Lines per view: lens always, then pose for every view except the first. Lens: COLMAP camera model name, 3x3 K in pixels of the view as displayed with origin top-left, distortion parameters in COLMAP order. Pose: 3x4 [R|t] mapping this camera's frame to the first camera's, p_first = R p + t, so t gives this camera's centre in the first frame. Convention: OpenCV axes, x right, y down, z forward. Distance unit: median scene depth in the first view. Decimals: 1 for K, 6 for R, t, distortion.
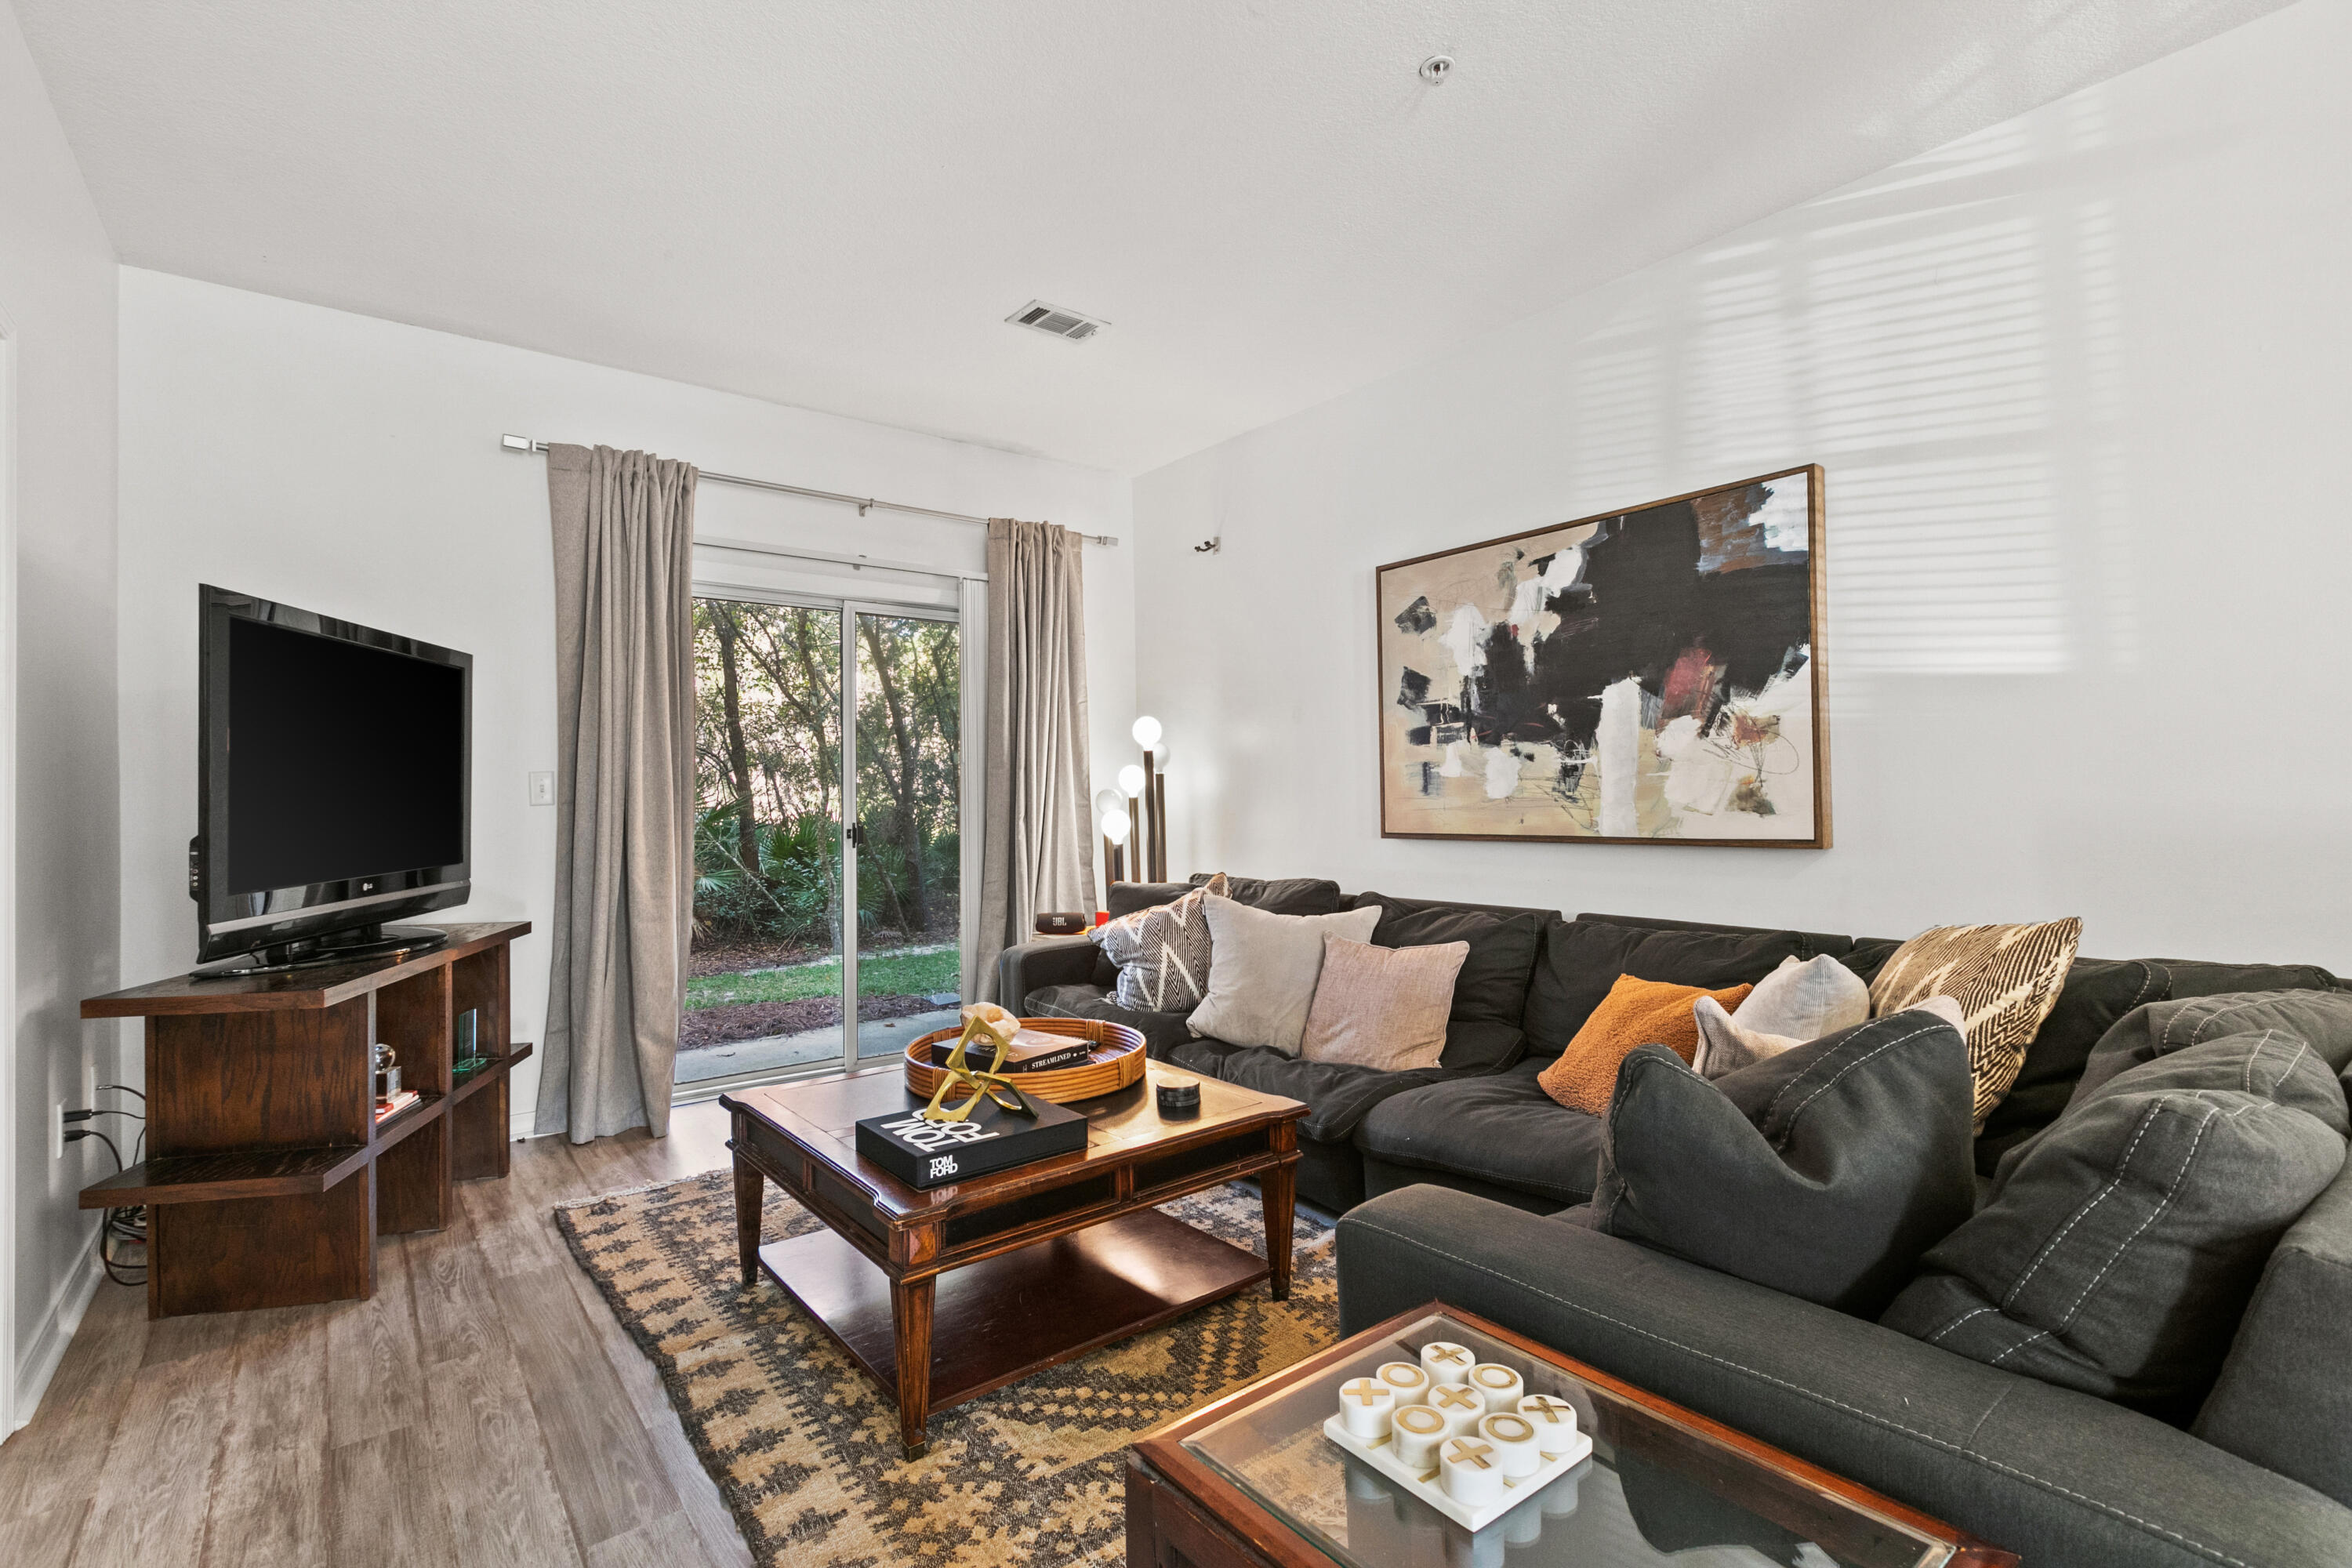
lens RADIAL K [[1068.9, 0, 1187.1], [0, 1068.9, 787.5], [0, 0, 1]] dist [0.000517, 0.000109]
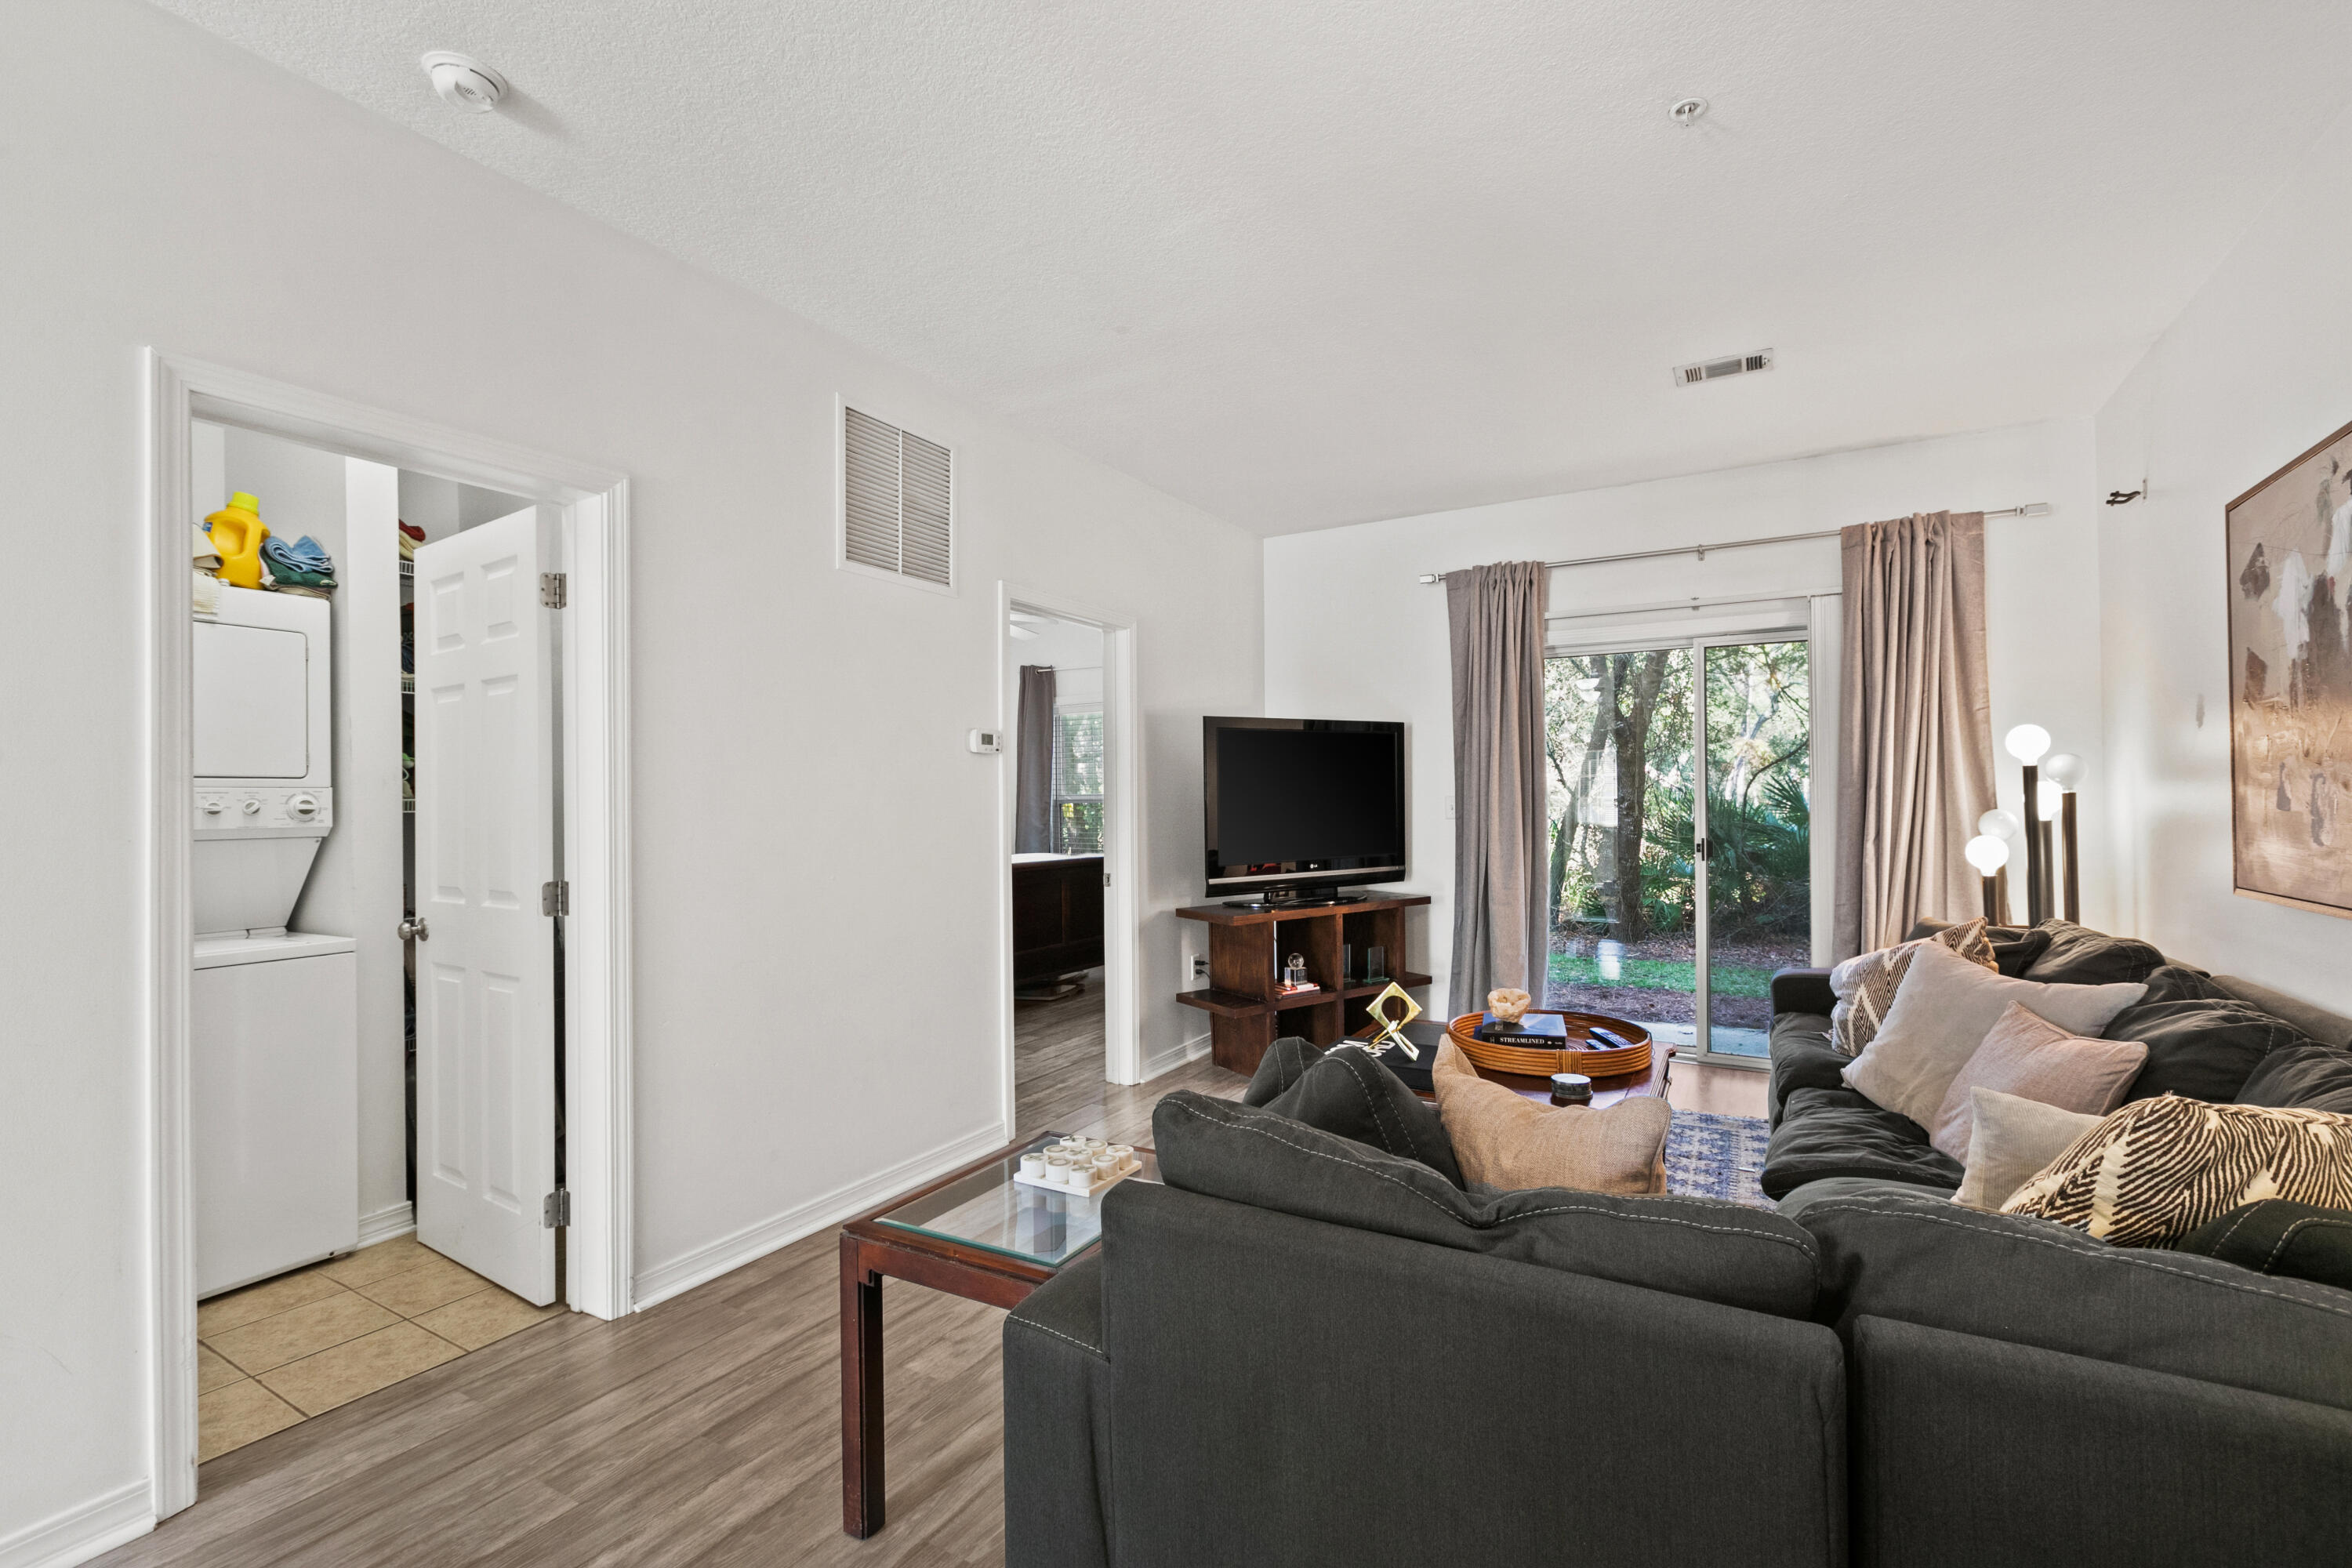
lens RADIAL K [[1050.1, 0, 1178.0], [0, 1050.1, 796.3], [0, 0, 1]] dist [0.002090, 0.000515]
pose [[0.369938, 0.003759, -0.929049, 0.659006], [0.010856, 0.999906, 0.008368, -0.034928], [0.928993, -0.013182, 0.369863, 0.127096]]
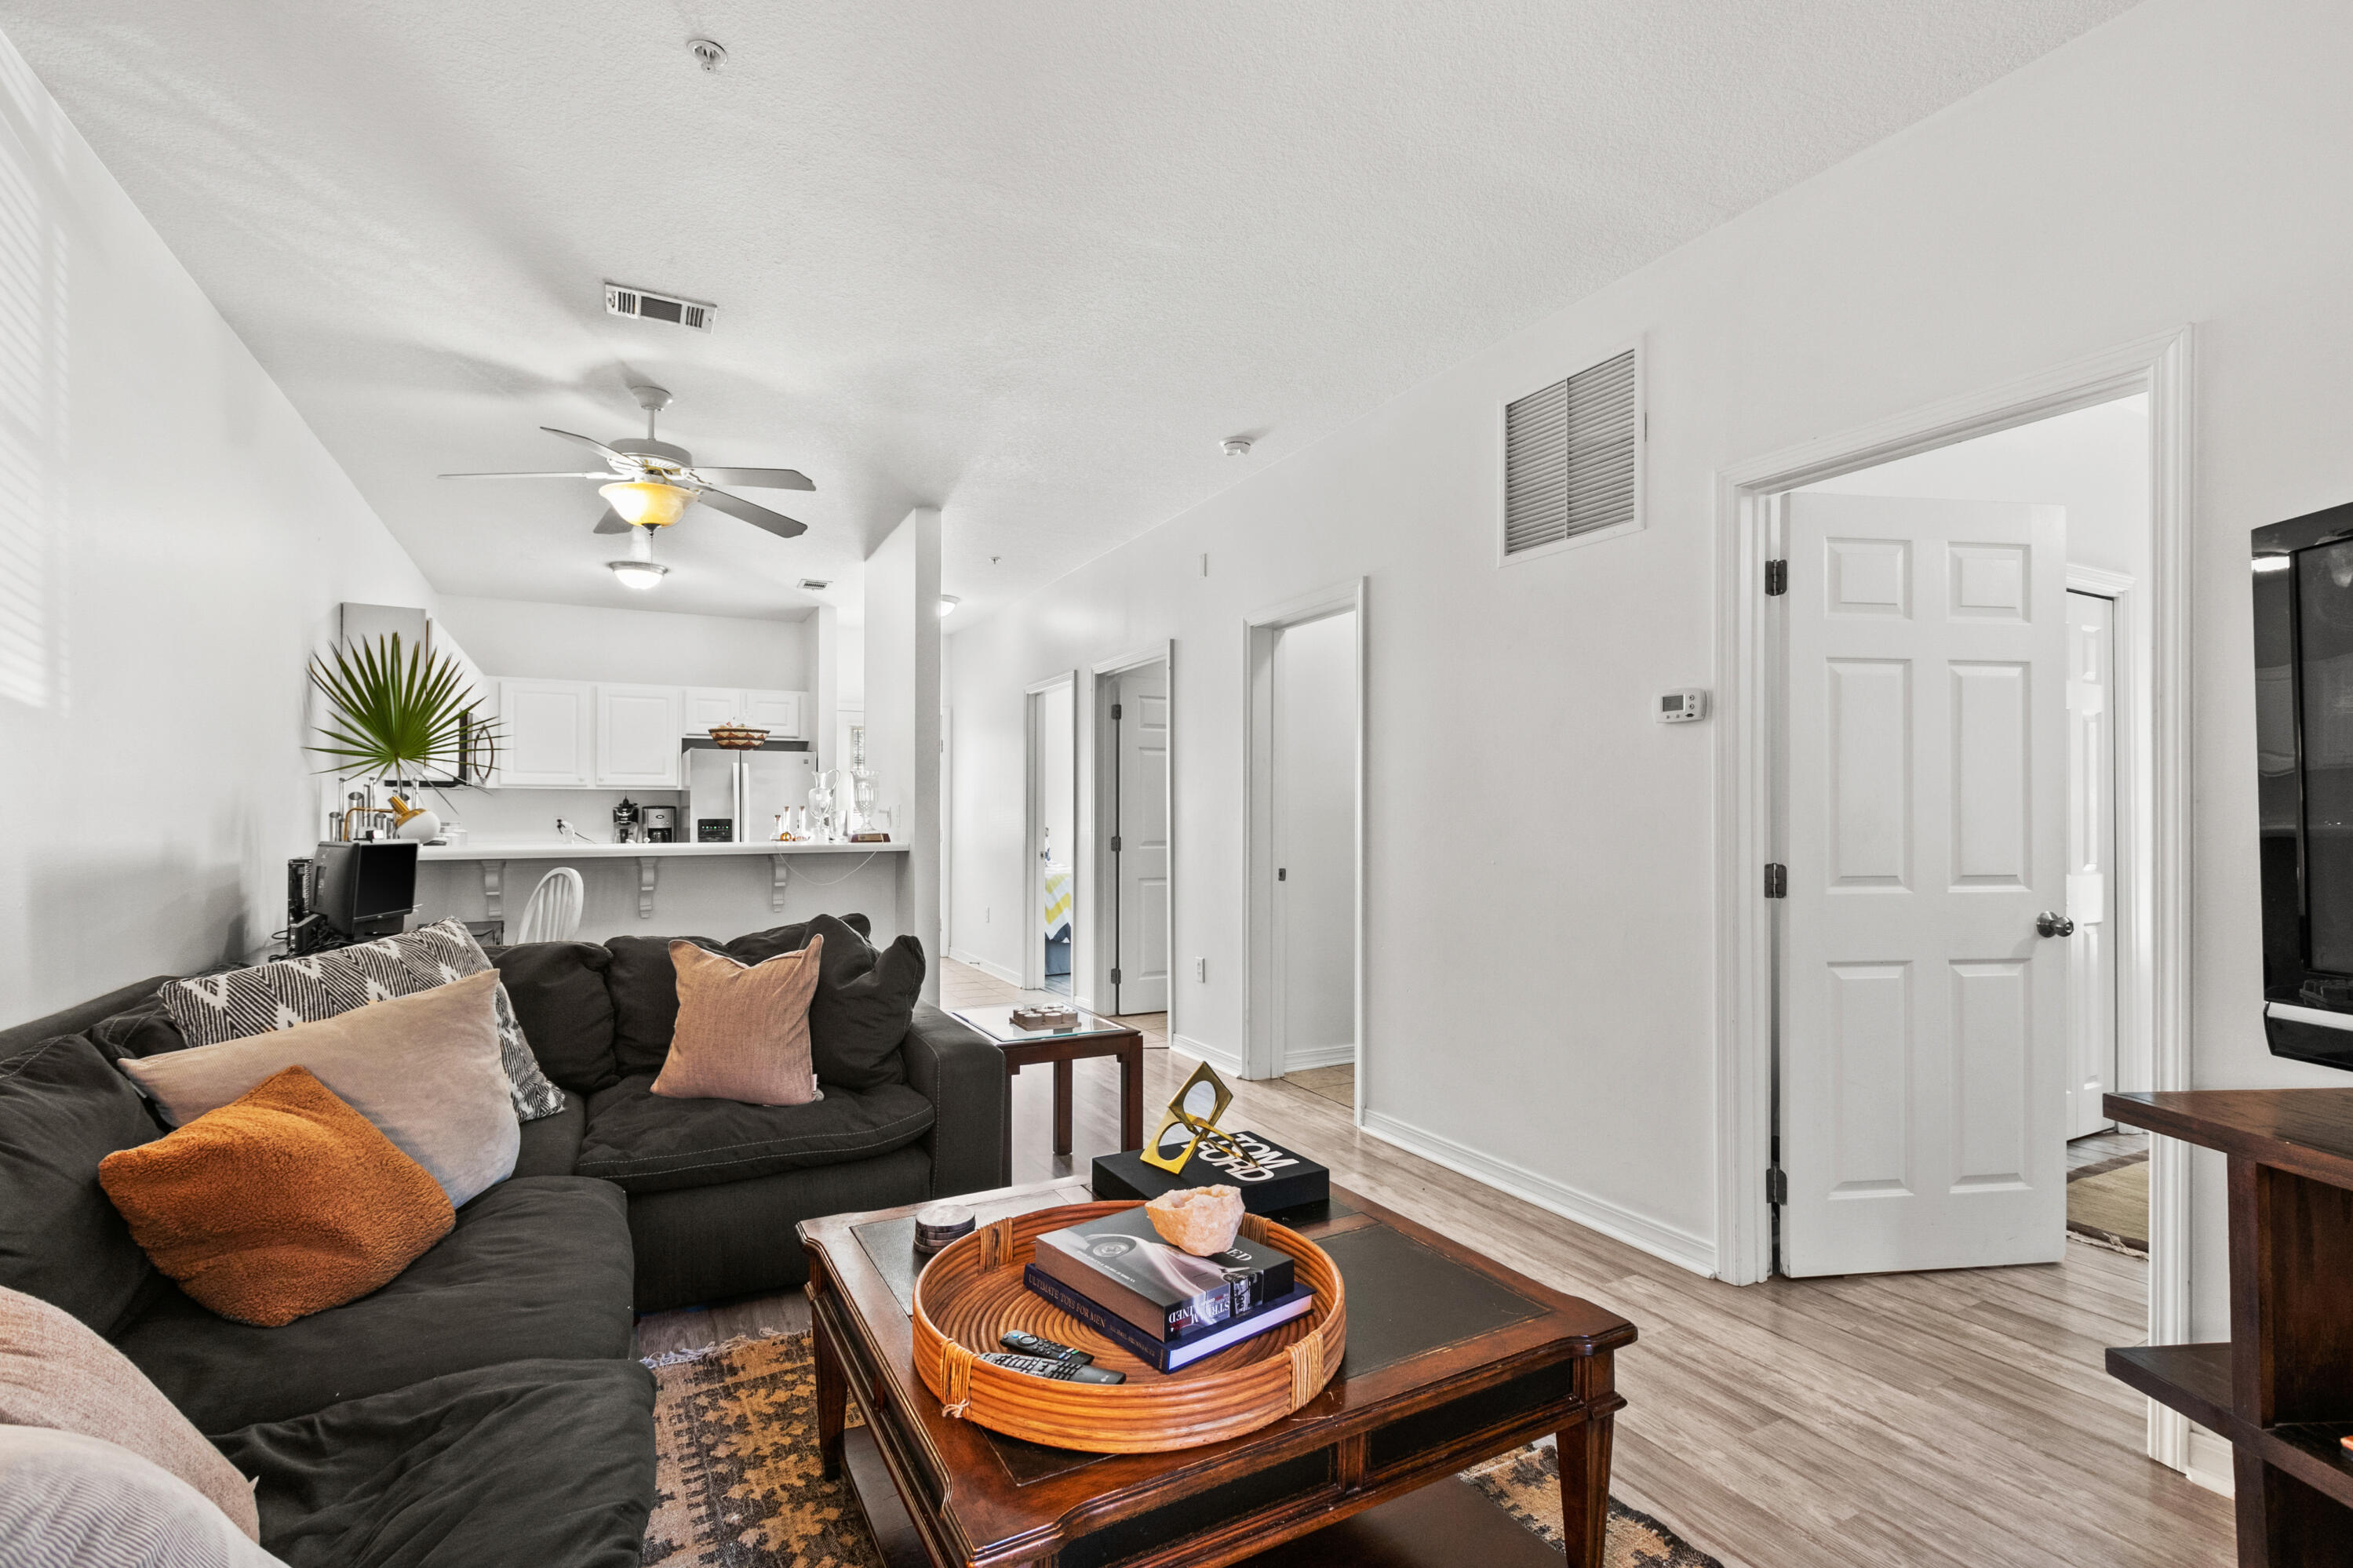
lens RADIAL K [[1060.4, 0, 1177.2], [0, 1060.4, 807.8], [0, 0, 1]] dist [0.000654, -0.000483]
pose [[-0.983294, 0.012561, 0.181590, -0.223165], [0.010346, 0.999860, -0.013140, 0.000736], [-0.181730, -0.011041, -0.983287, 1.239799]]
